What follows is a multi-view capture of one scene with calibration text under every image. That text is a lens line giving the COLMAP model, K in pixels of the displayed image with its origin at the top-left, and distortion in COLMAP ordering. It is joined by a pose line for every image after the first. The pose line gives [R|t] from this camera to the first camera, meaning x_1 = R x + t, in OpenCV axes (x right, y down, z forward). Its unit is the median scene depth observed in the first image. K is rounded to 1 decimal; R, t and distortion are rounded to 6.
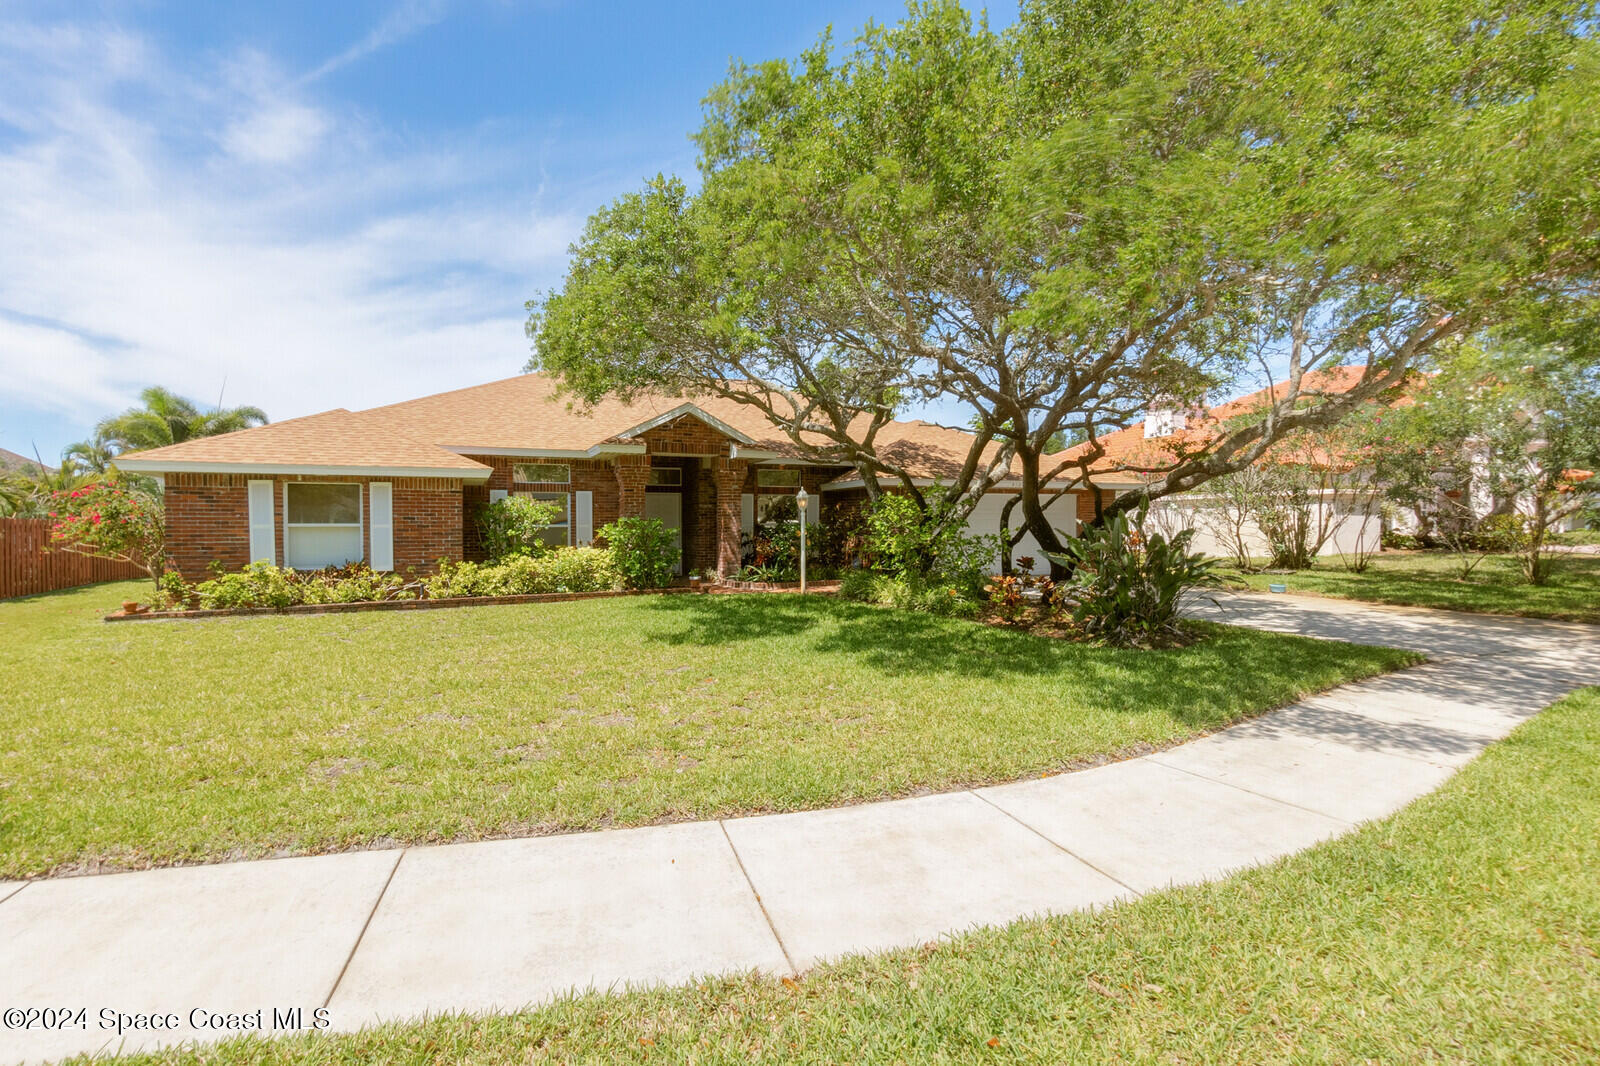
lens RADIAL K [[711.4, 0, 754.0], [0, 711.4, 530.5], [0, 0, 1]] dist [-0.014834, 0.000200]
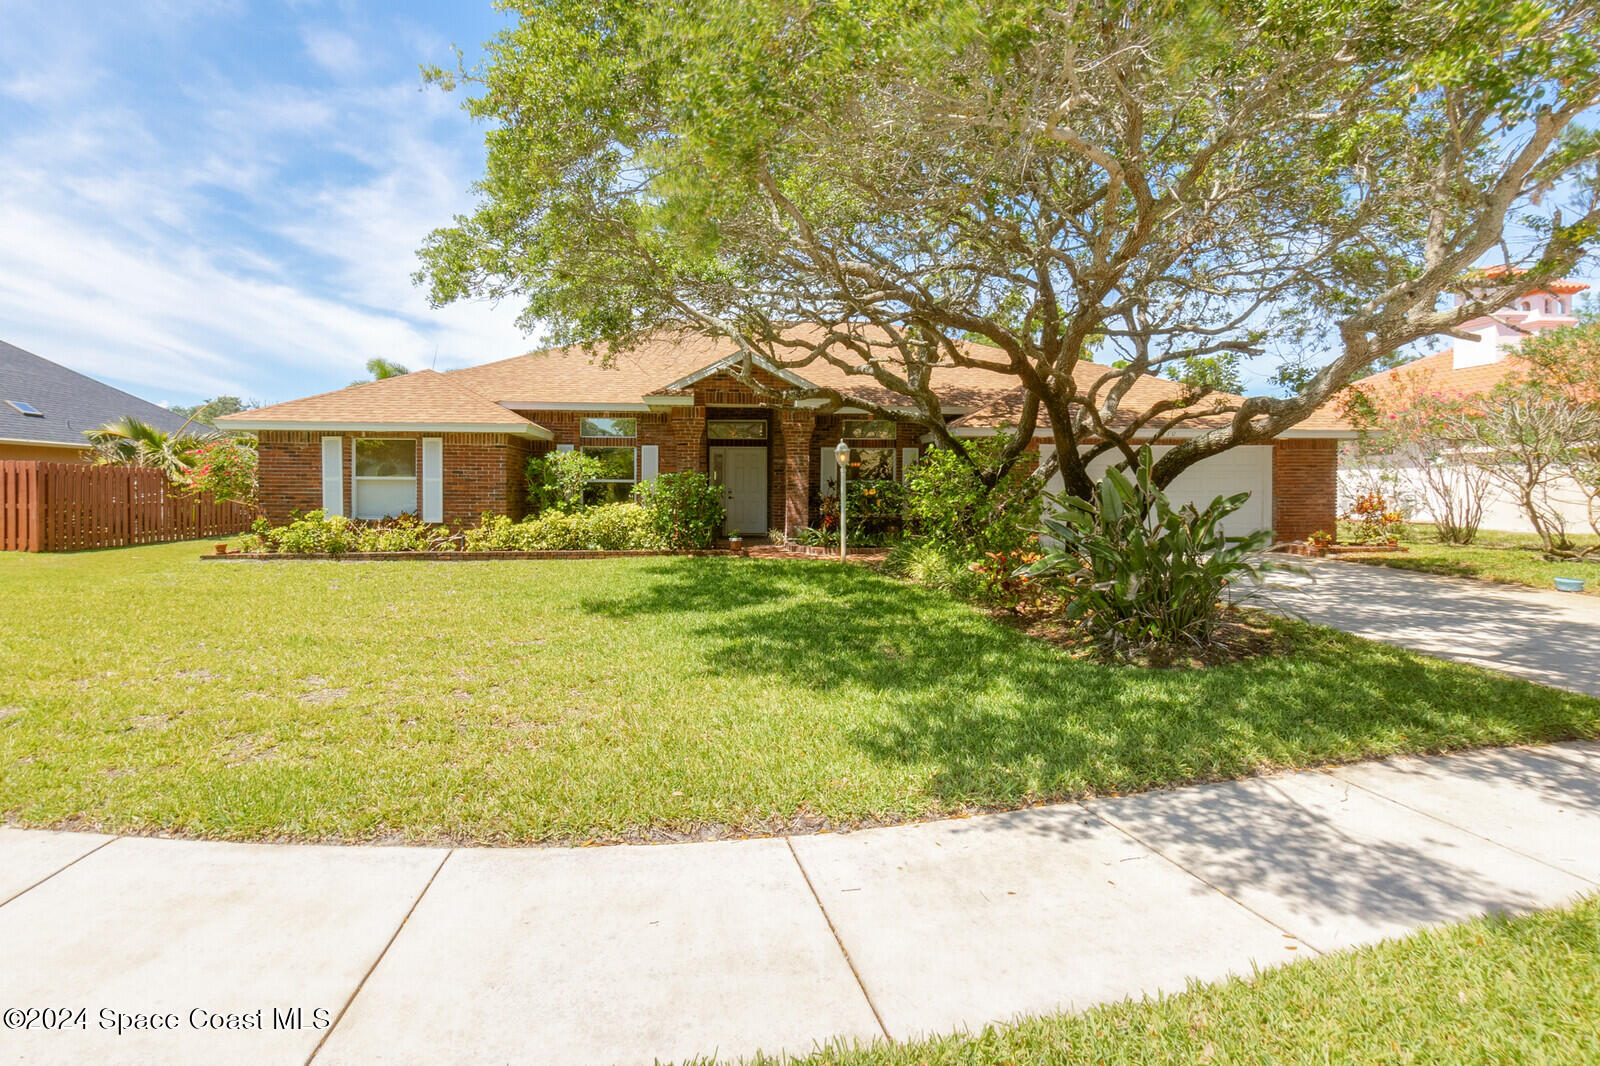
lens RADIAL K [[732.5, 0, 760.3], [0, 732.5, 489.2], [0, 0, 1]] dist [-0.012341, -0.000072]
pose [[0.949520, 0.013950, -0.313396, 0.283827], [-0.012858, 0.999902, 0.005551, -0.004331], [0.313443, -0.001241, 0.949606, 0.130544]]
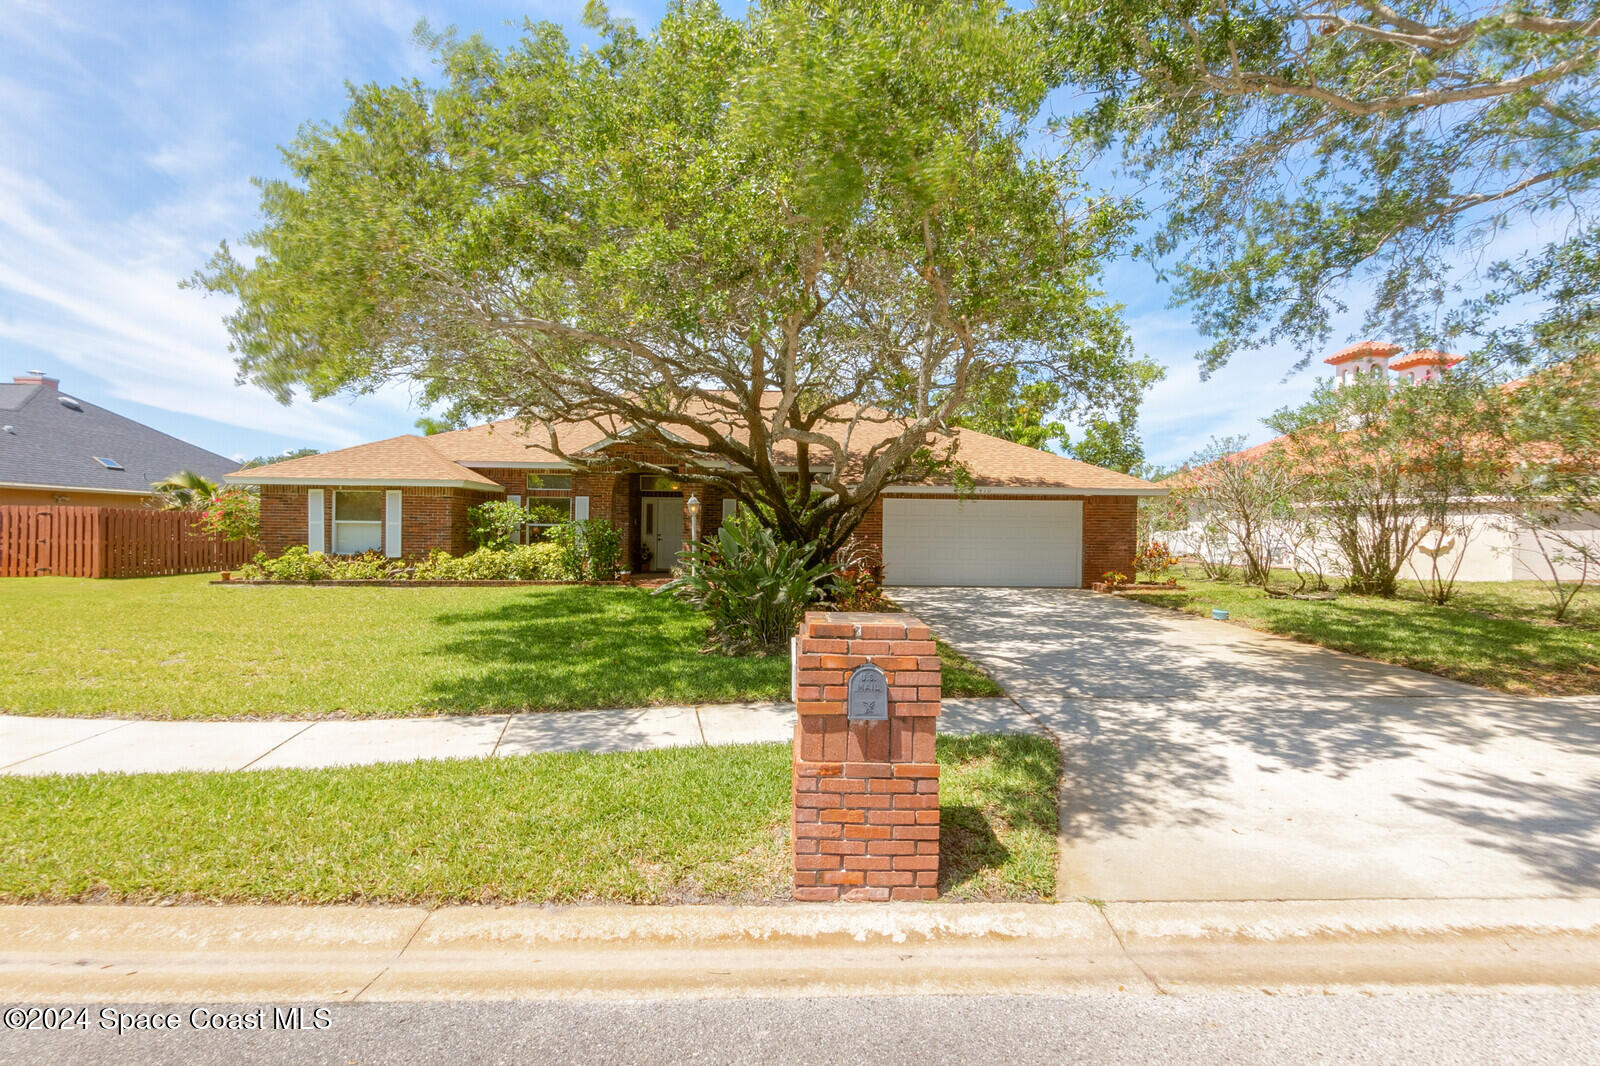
lens RADIAL K [[690.2, 0, 800.0], [0, 690.2, 533.0], [0, 0, 1]] dist [0.000587, 0.000307]
pose [[0.932057, 0.020492, -0.361731, 0.683214], [-0.018786, 0.999790, 0.008231, -0.013674], [0.361824, -0.000876, 0.932246, 0.067798]]
